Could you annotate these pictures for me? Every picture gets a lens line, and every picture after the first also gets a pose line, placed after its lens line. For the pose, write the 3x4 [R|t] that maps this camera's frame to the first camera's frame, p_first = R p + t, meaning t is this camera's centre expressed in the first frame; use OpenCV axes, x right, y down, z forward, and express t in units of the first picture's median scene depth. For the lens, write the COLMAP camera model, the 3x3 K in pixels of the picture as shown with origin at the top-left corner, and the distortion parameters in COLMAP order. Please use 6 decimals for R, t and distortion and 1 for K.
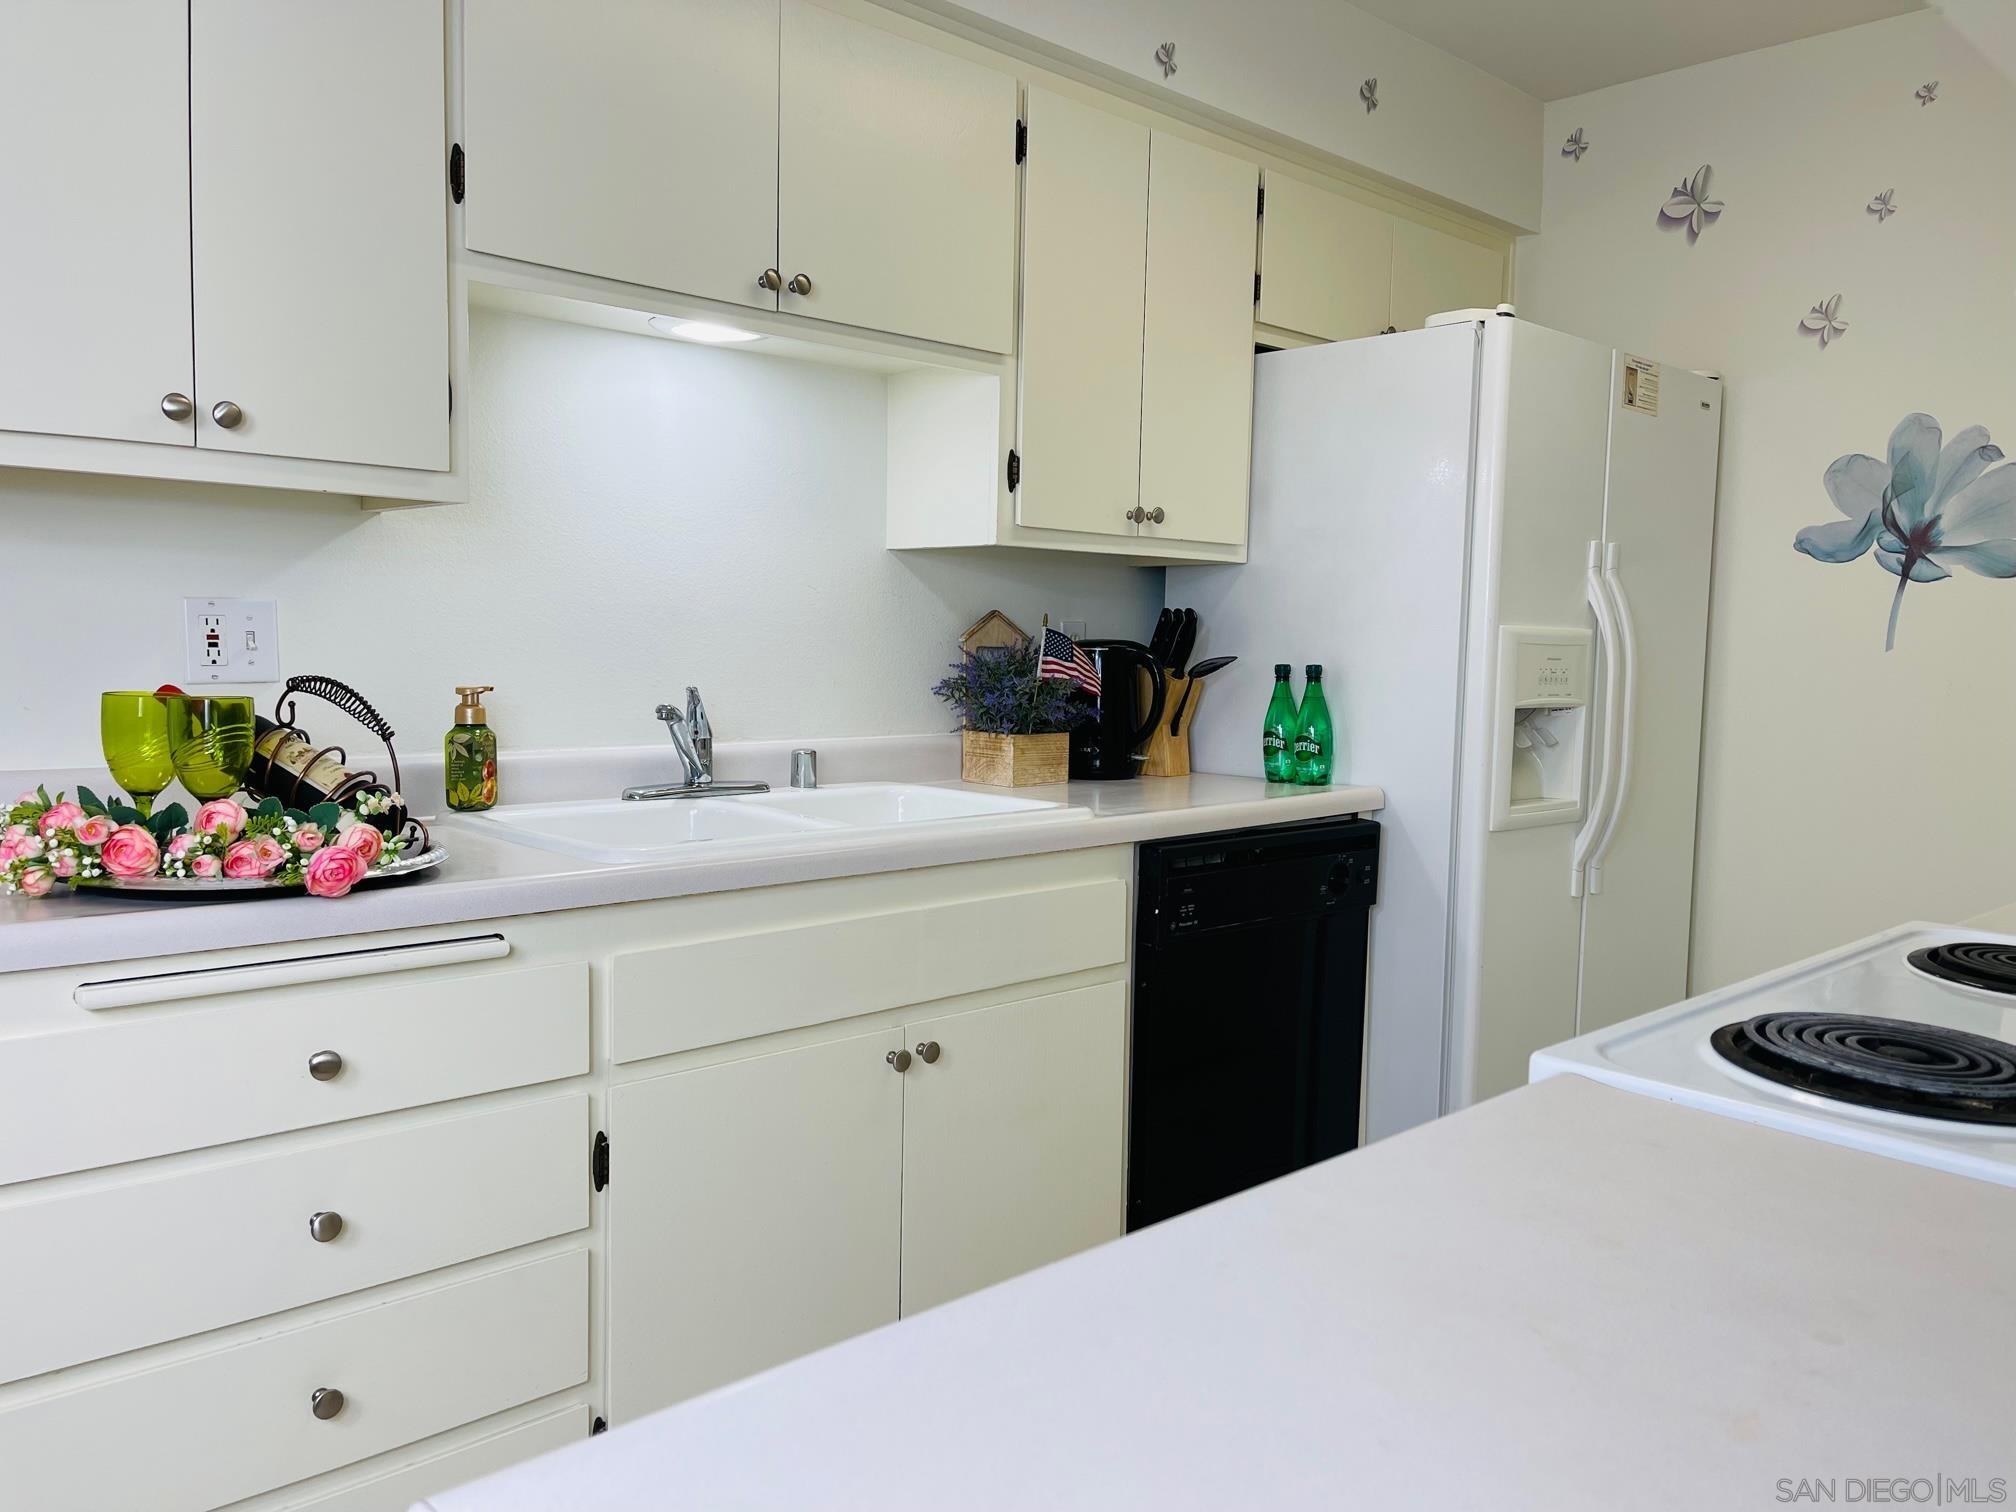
lens RADIAL K [[1530.8, 0, 1011.9], [0, 1530.8, 755.0], [0, 0, 1]] dist [0.014362, -0.007196]
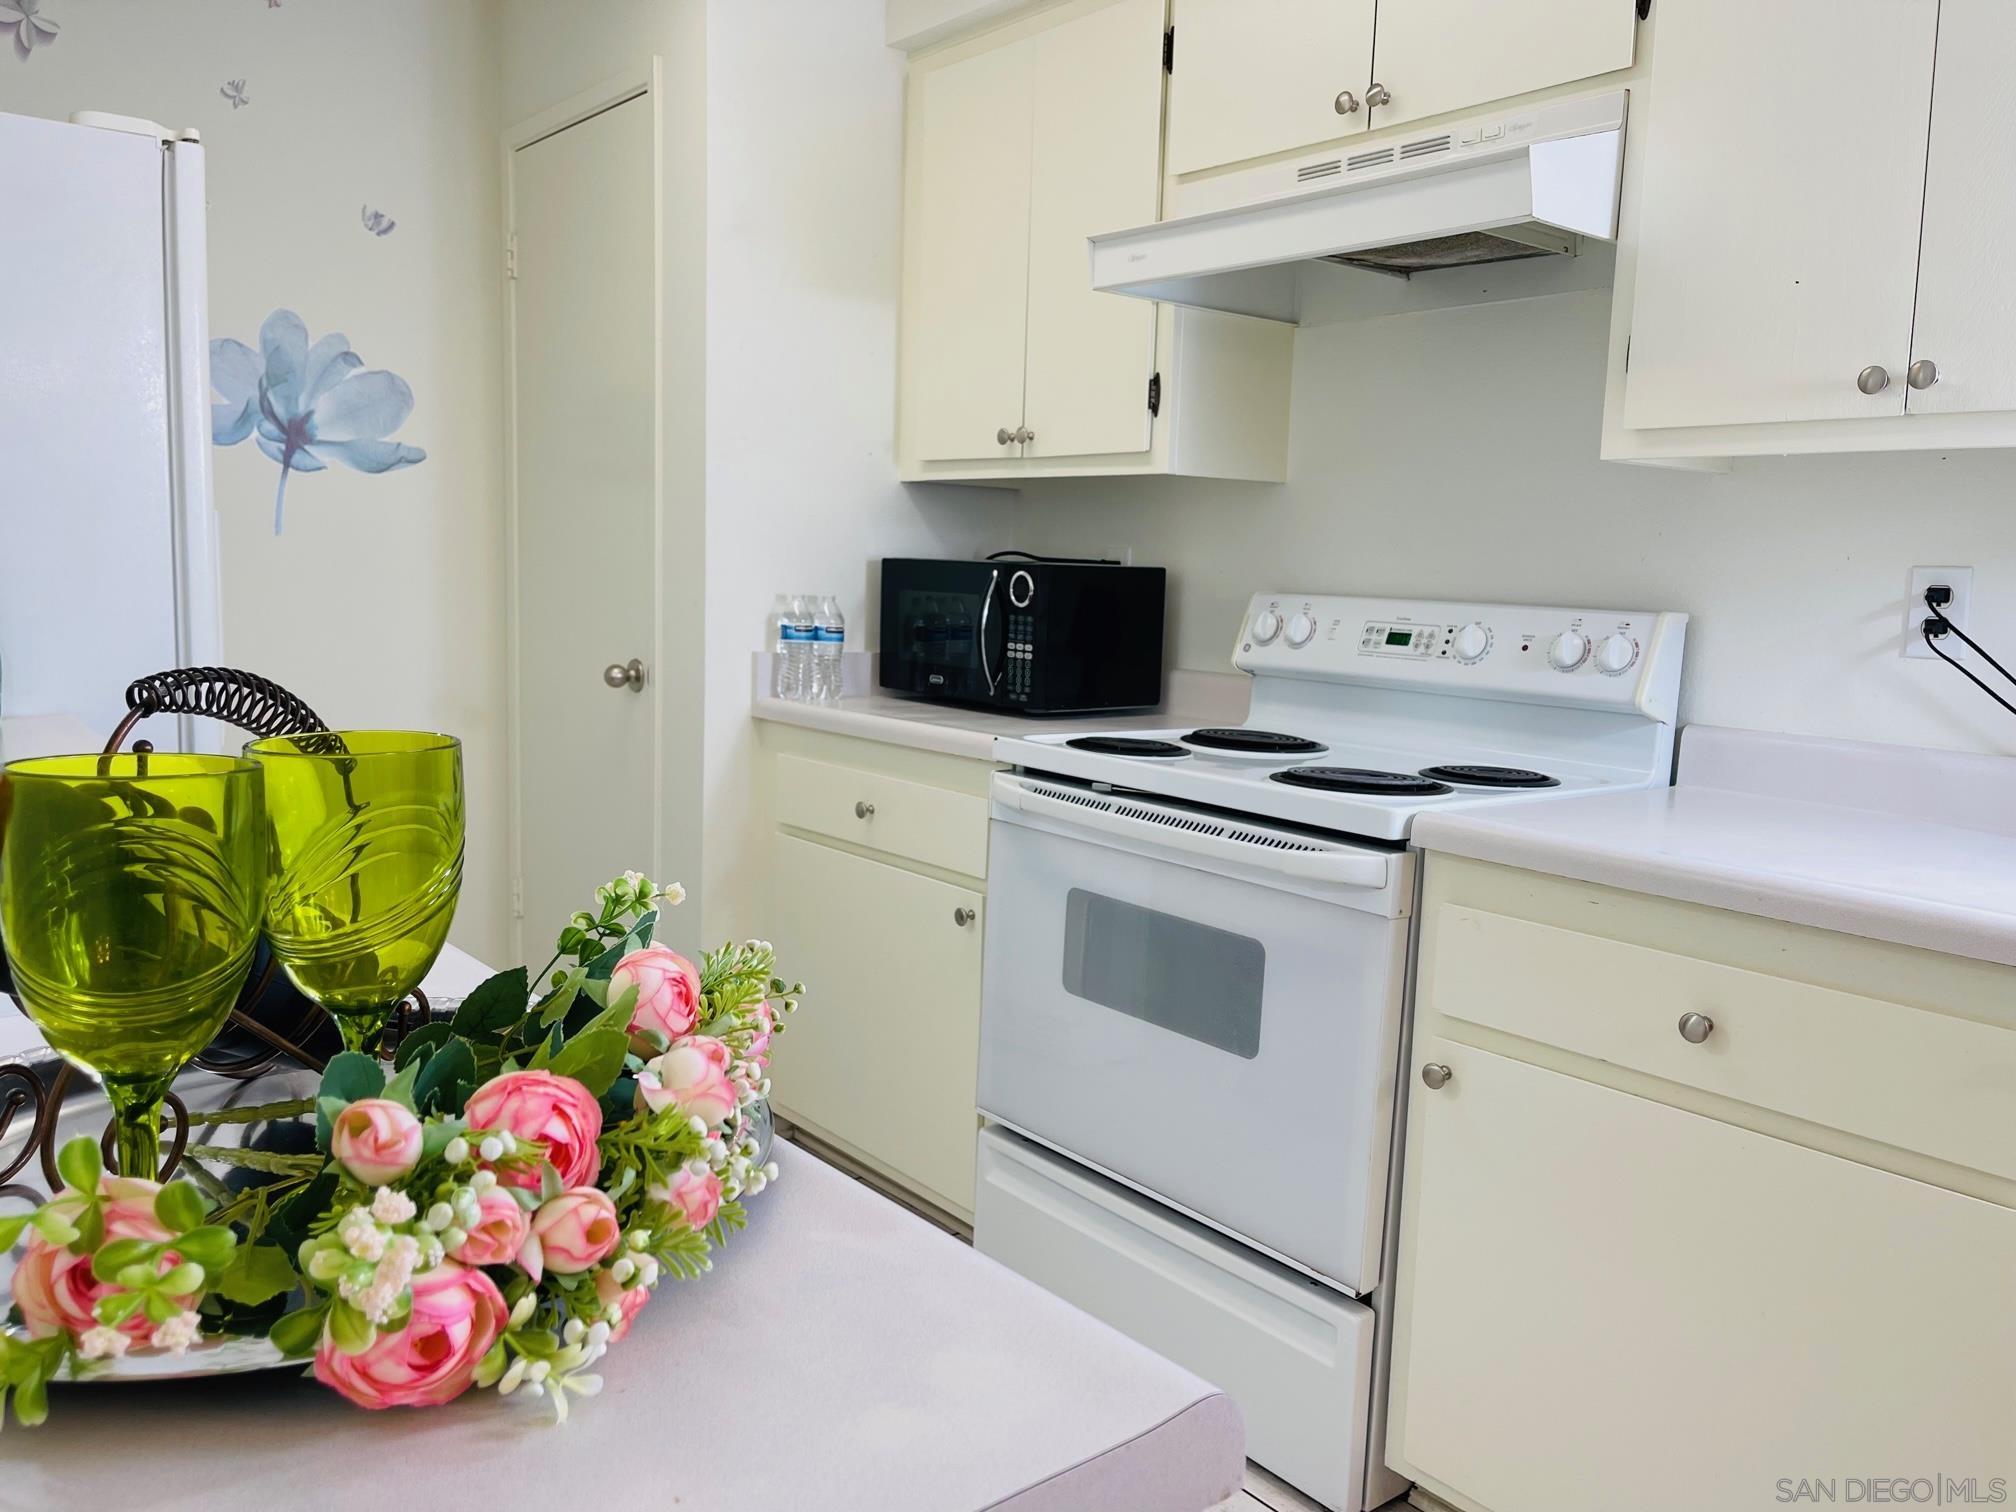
lens RADIAL K [[1530.8, 0, 1010.8], [0, 1530.8, 757.8], [0, 0, 1]] dist [0.014362, -0.007196]
pose [[0.070140, -0.148016, 0.986495, -0.470515], [0.054870, 0.988005, 0.144342, -0.041936], [-0.996027, 0.044005, 0.077421, 0.430675]]
